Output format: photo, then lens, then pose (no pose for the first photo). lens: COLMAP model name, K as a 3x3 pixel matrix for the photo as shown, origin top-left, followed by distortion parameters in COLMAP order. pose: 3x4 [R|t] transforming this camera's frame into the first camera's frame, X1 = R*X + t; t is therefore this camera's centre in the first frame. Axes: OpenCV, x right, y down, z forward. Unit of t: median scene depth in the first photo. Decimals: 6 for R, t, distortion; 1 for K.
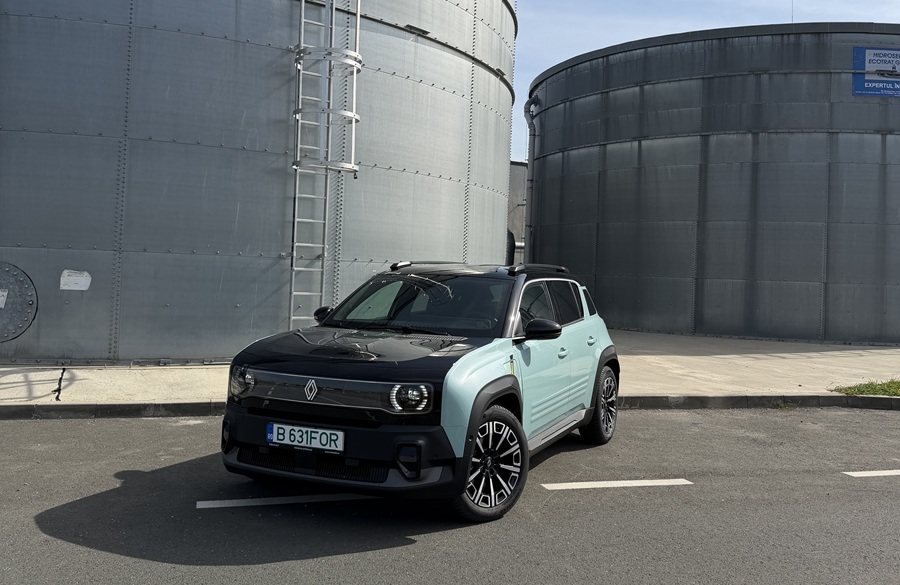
lens RADIAL K [[836.9, 0, 455.9], [0, 836.9, 258.9], [0, 0, 1]] dist [0.164169, -0.348397]
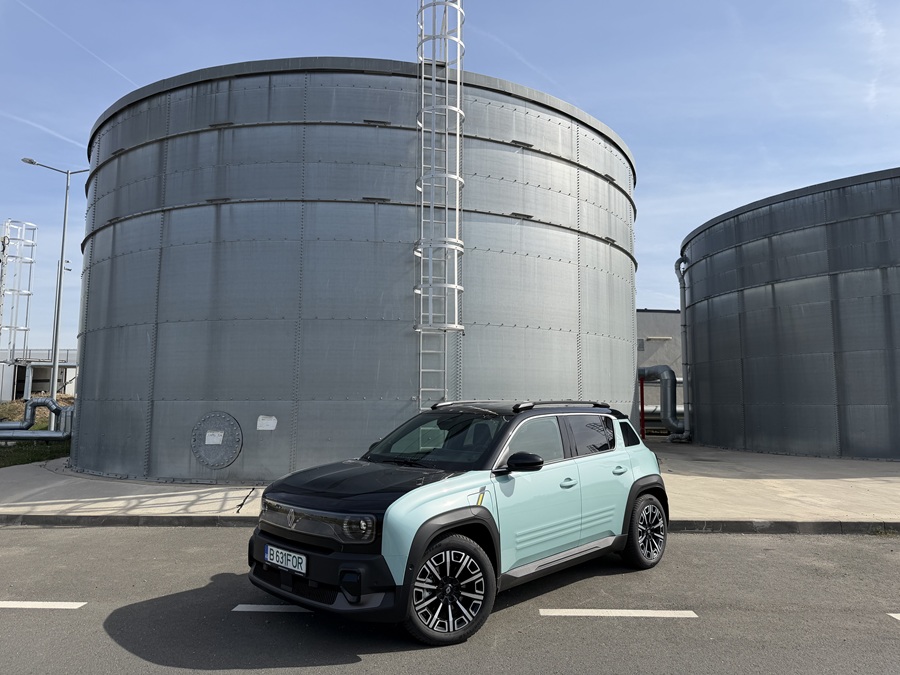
lens RADIAL K [[632.7, 0, 448.8], [0, 632.7, 332.5], [0, 0, 1]] dist [0.073583, -0.105815]
pose [[0.940221, -0.070162, -0.333259, 0.137762], [0.036610, 0.993701, -0.105917, -0.000554], [0.338591, 0.087385, 0.936867, 0.080028]]
